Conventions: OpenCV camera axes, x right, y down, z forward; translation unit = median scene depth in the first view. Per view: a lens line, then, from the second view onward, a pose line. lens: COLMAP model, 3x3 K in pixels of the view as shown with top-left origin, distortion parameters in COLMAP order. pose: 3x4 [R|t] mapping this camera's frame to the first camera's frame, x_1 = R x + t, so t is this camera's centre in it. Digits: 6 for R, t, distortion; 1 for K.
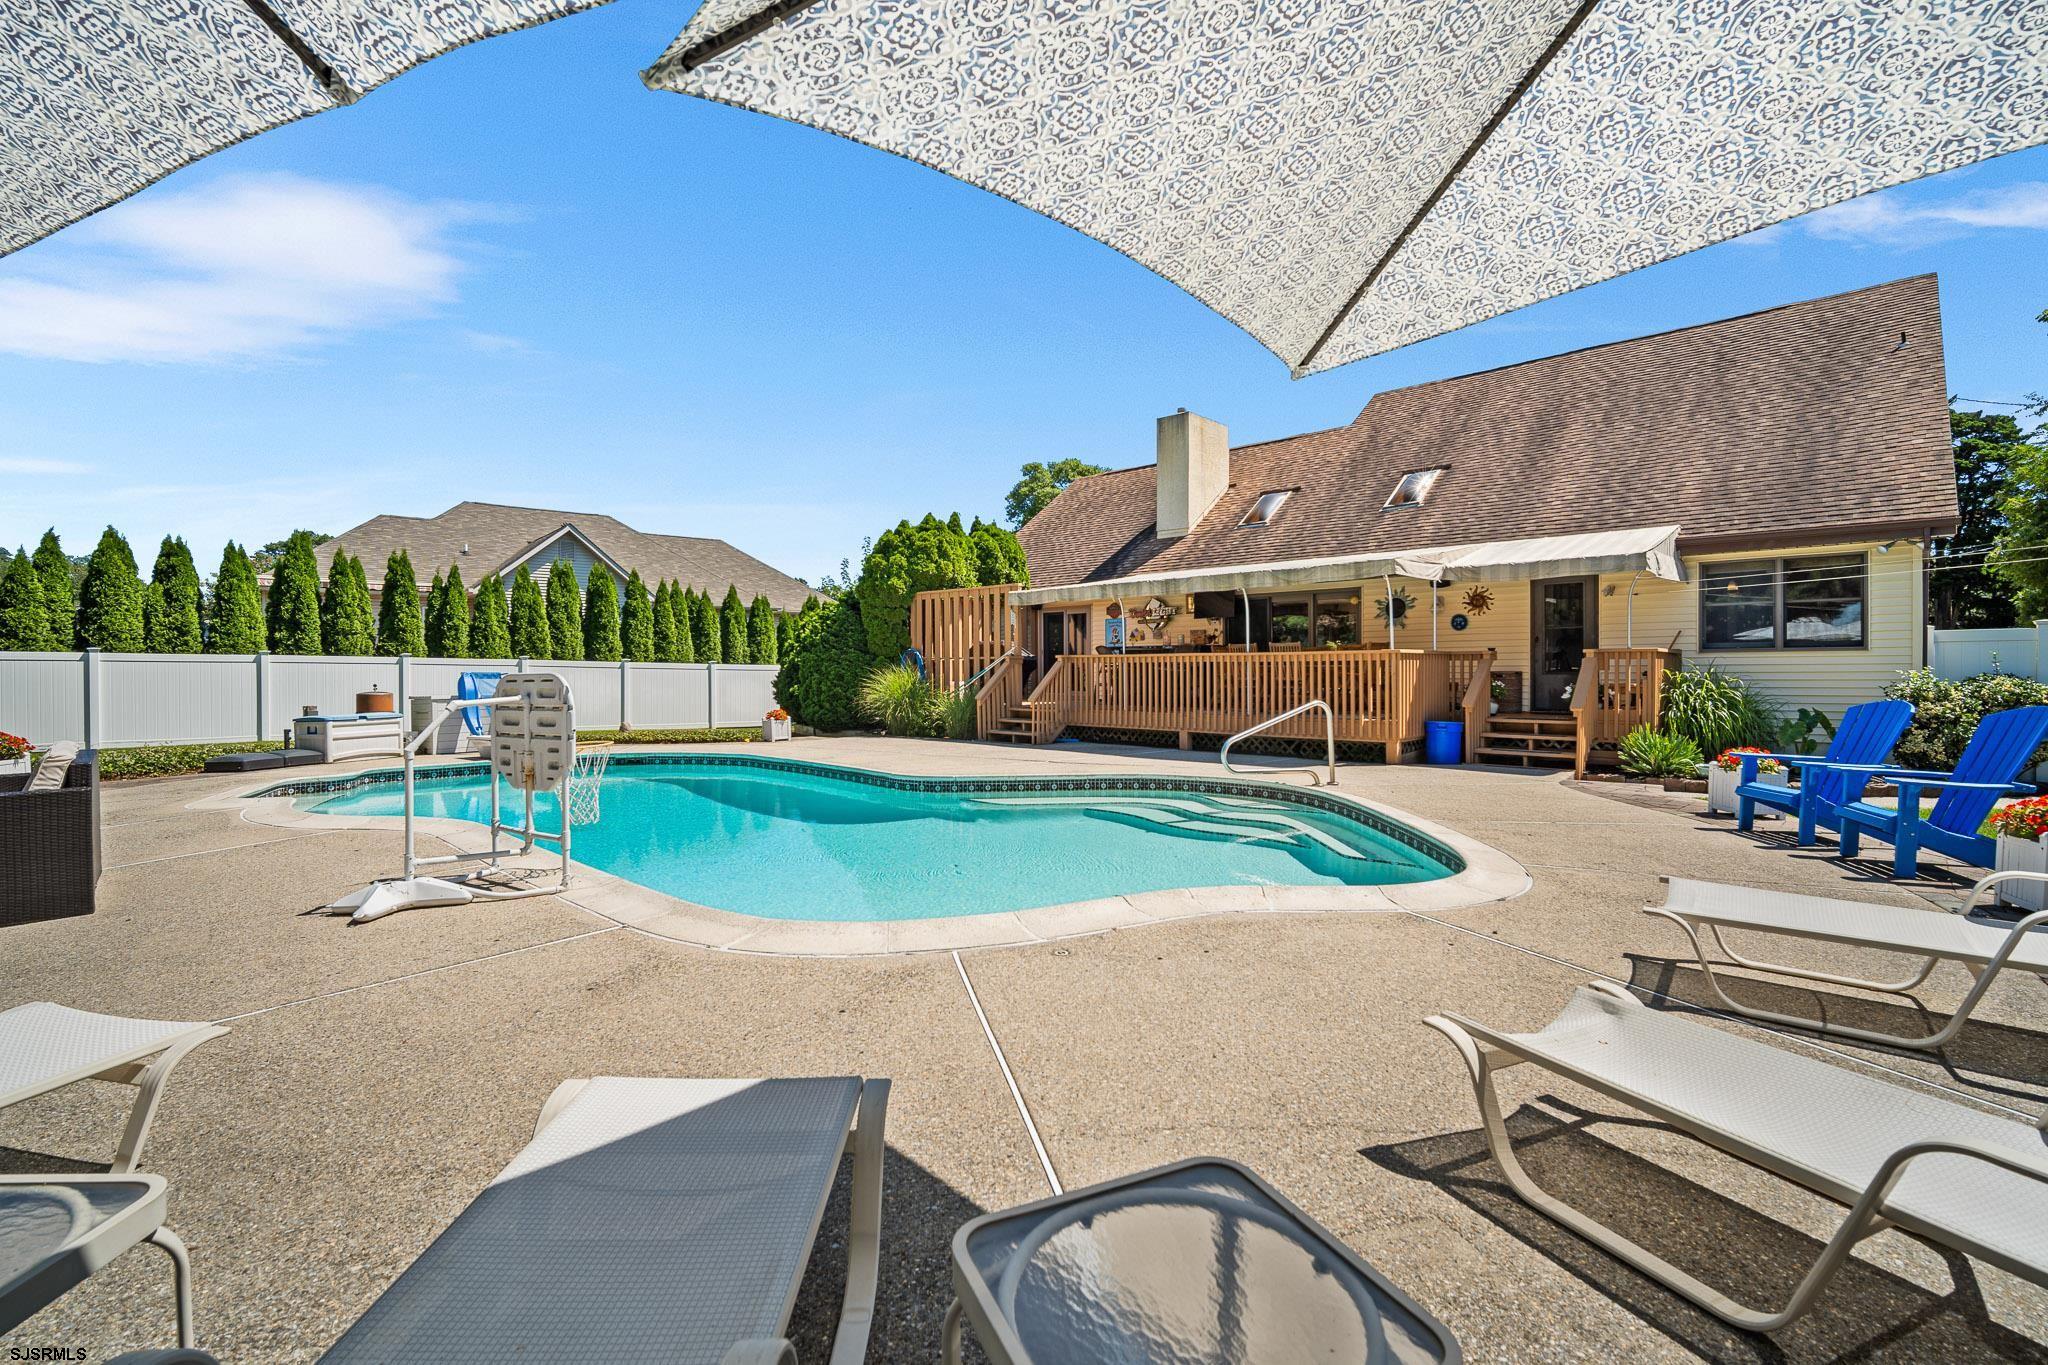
lens RADIAL K [[916.0, 0, 1026.8], [0, 916.0, 677.3], [0, 0, 1]] dist [-0.001112, 0.000291]
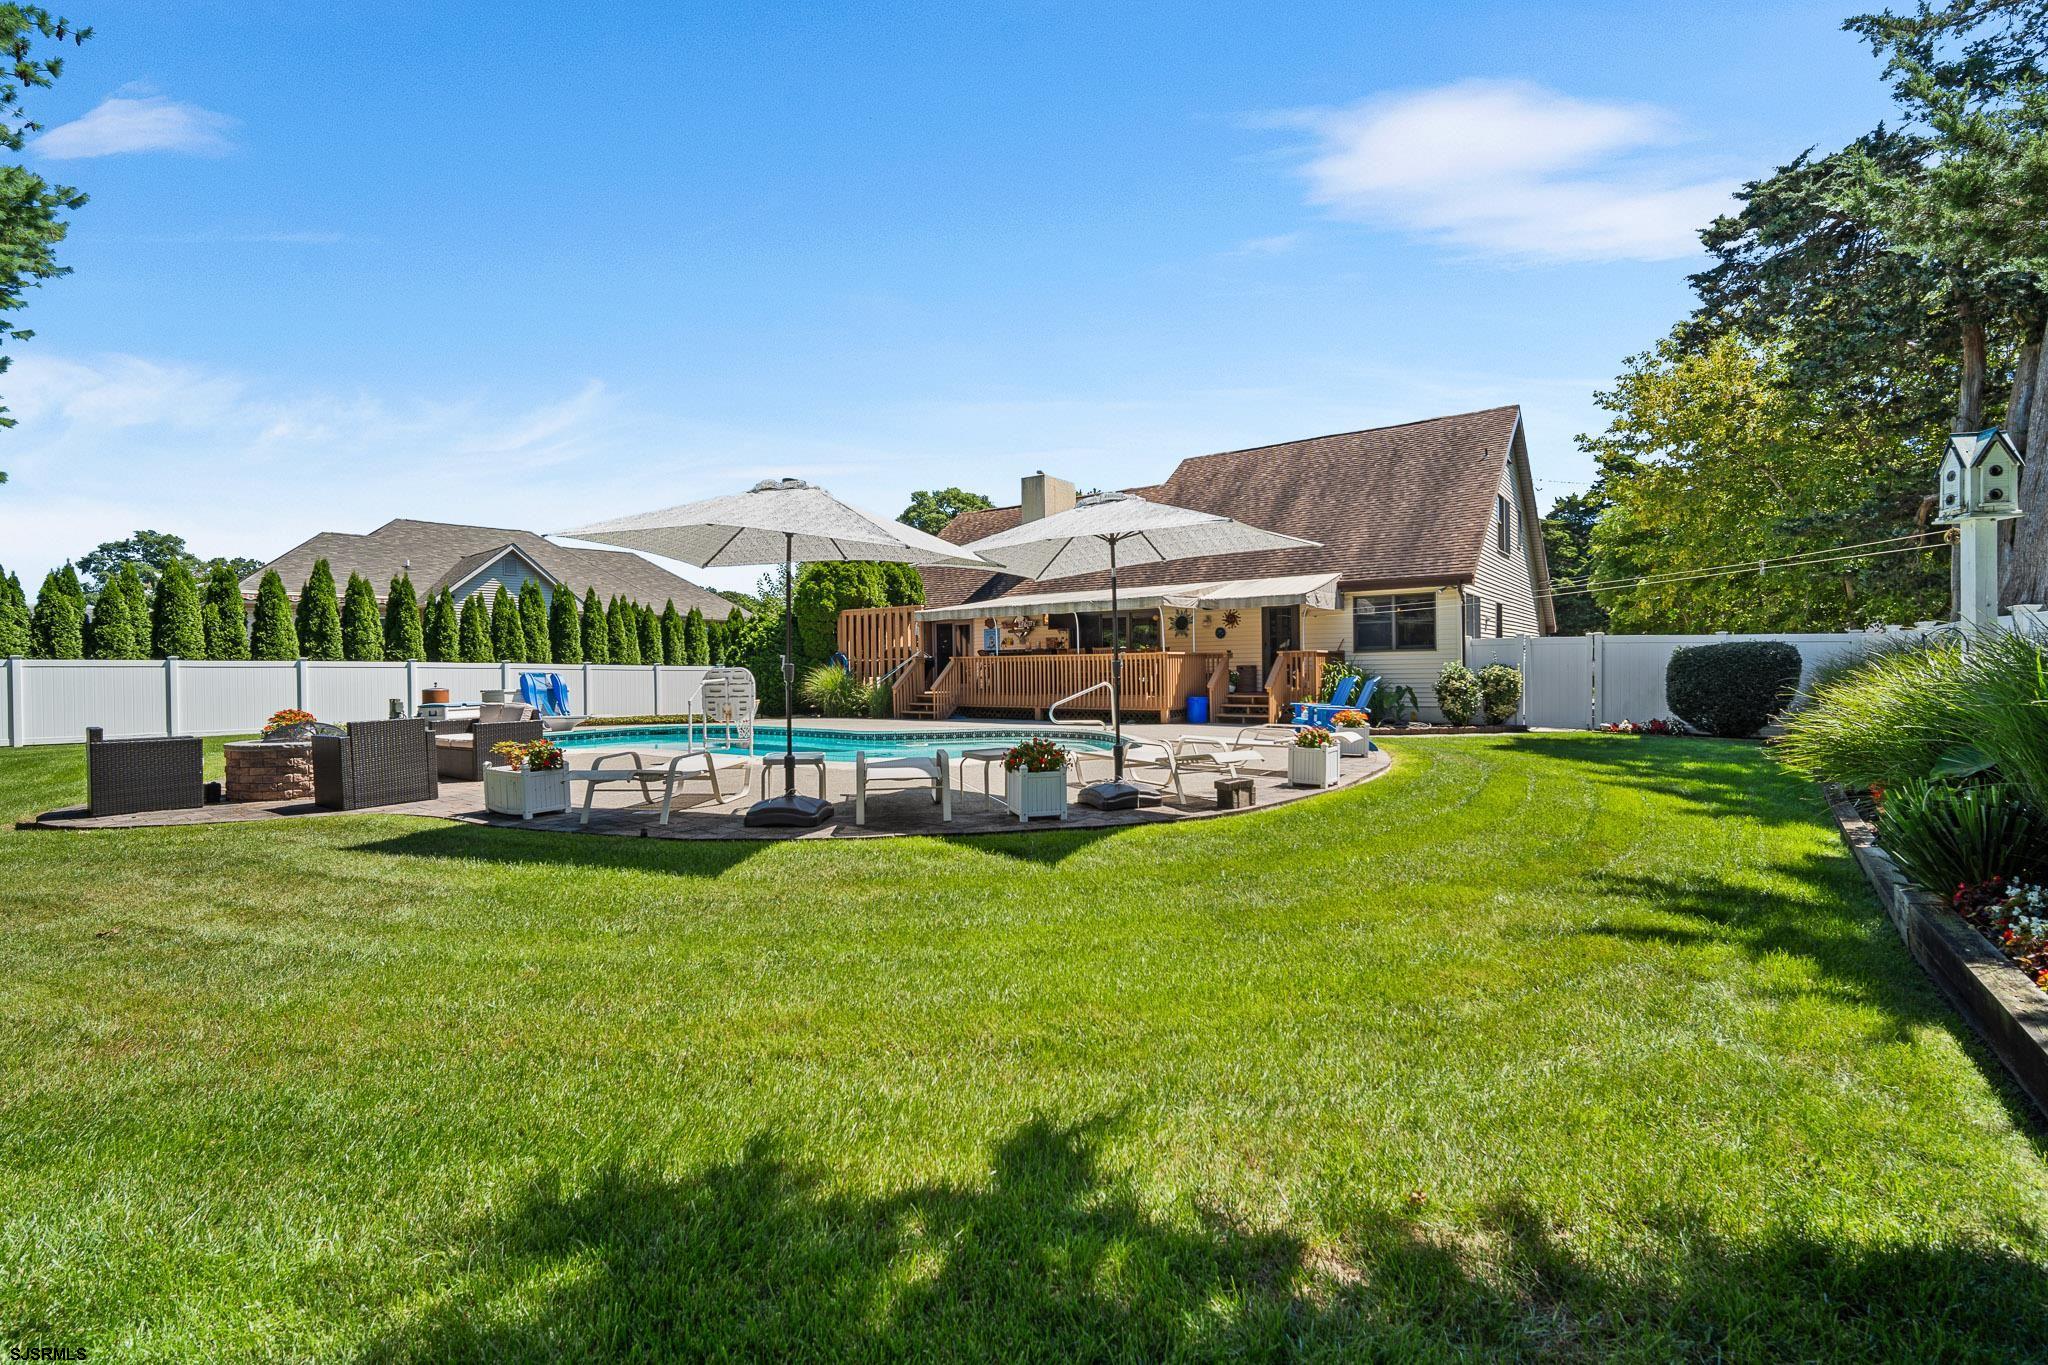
lens RADIAL K [[916.0, 0, 1023.8], [0, 916.0, 675.6], [0, 0, 1]] dist [-0.001112, 0.000291]
pose [[0.991655, -0.009699, 0.128557, -0.030700], [0.009856, 0.999951, -0.000588, 0.005657], [-0.128545, 0.001850, 0.991702, -0.351877]]
